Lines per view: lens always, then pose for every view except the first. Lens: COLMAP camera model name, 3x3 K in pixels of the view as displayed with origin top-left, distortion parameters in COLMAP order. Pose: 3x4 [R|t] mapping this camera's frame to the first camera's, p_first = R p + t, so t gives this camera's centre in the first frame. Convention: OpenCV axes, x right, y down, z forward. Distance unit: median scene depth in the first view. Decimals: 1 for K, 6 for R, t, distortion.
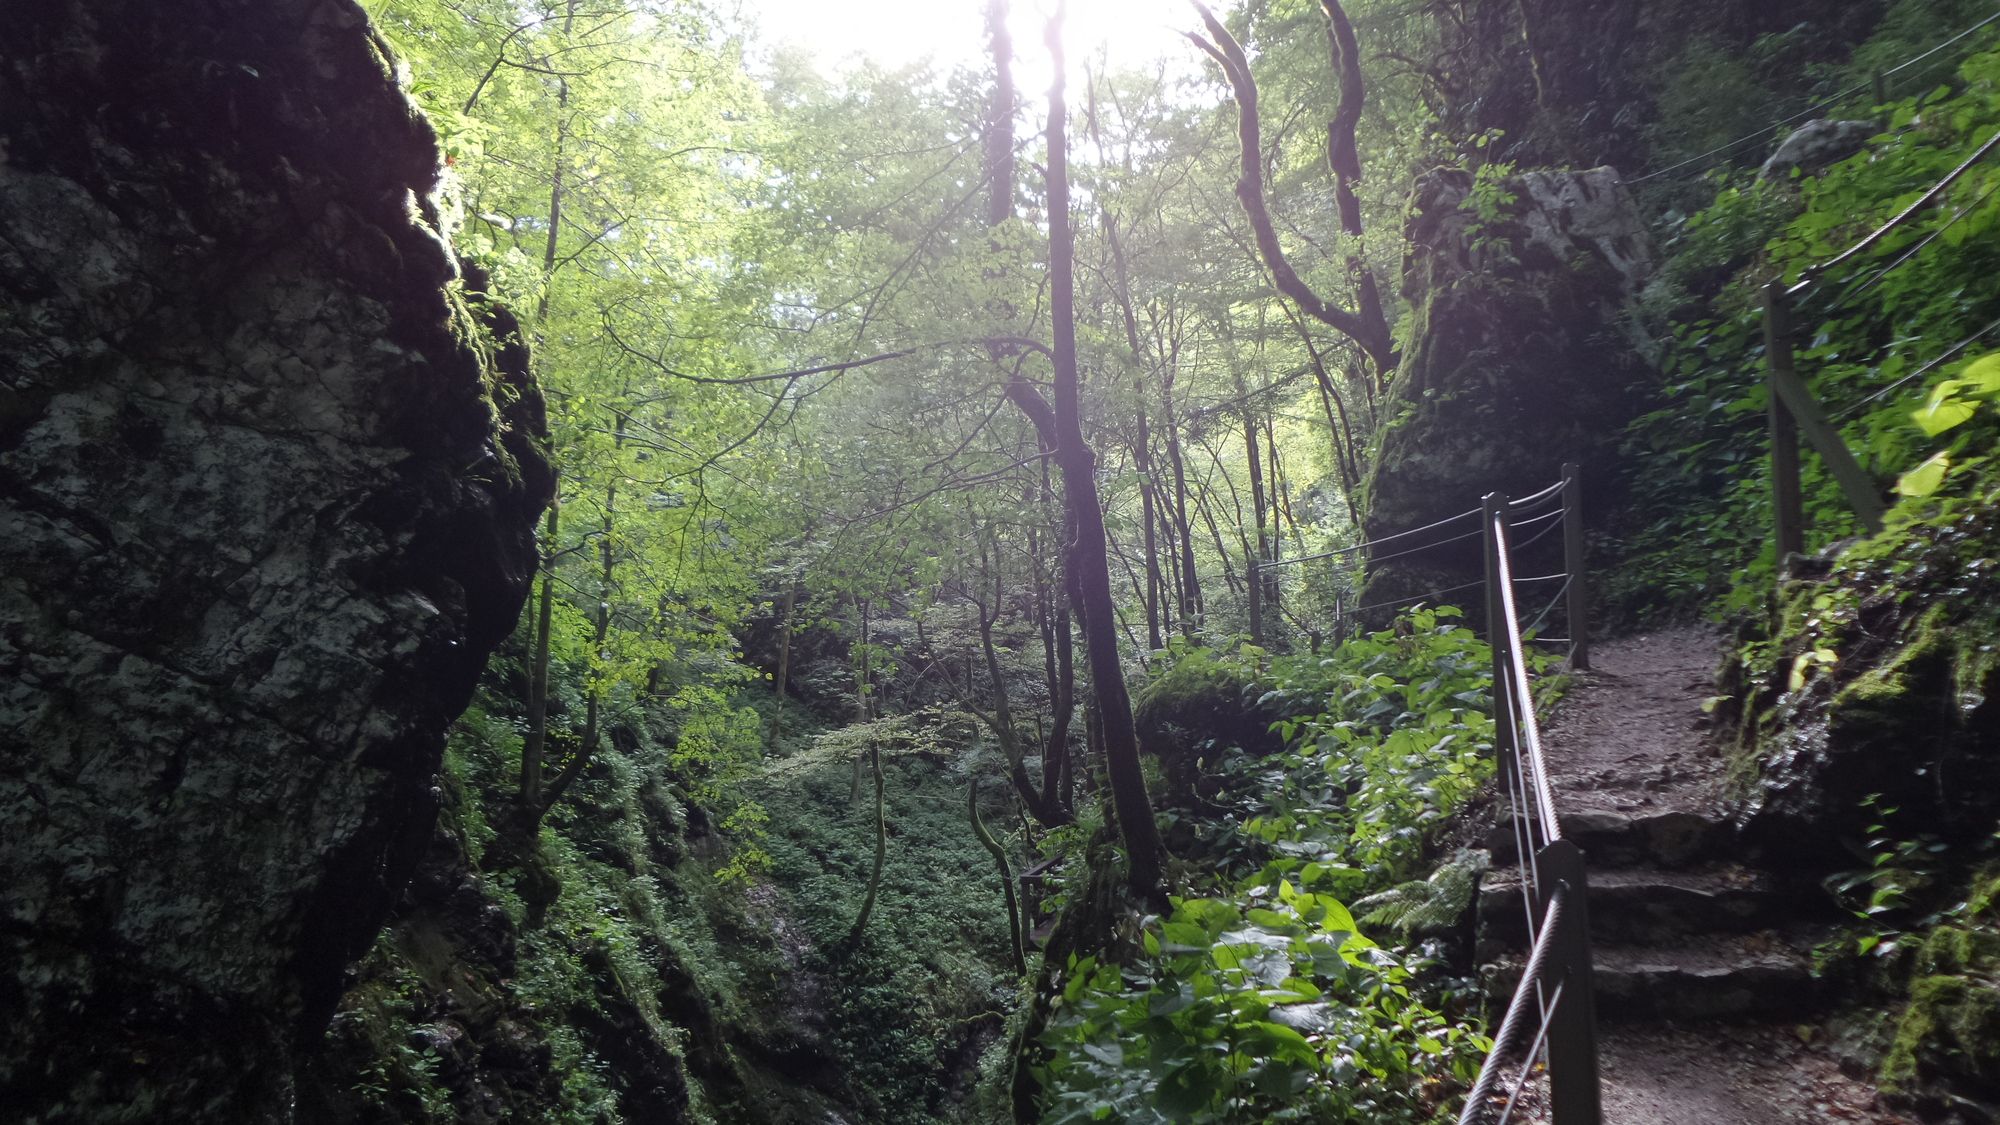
lens RADIAL K [[1495.7, 0, 1002.4], [0, 1495.7, 565.4], [0, 0, 1]] dist [-0.000973, -0.032173]
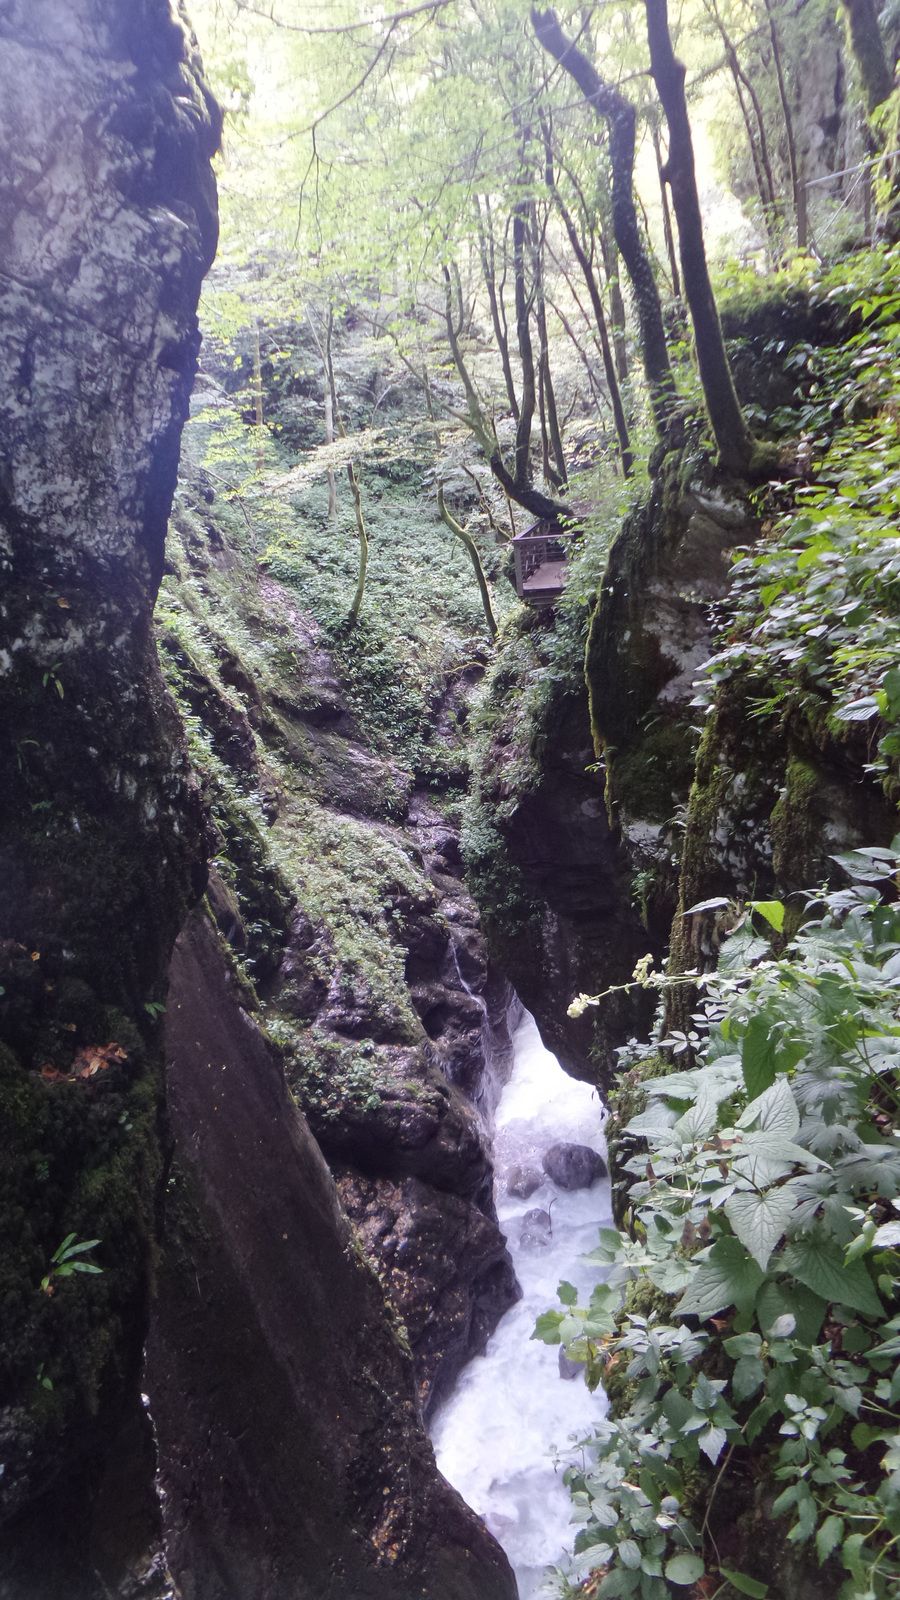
lens RADIAL K [[1196.6, 0, 450.9], [0, 1196.6, 798.7], [0, 0, 1]] dist [-0.000973, -0.032173]
pose [[0.995560, -0.093942, 0.005944, -0.165545], [0.084936, 0.923748, 0.373465, 0.080741], [-0.040574, -0.371302, 0.927625, 0.002134]]
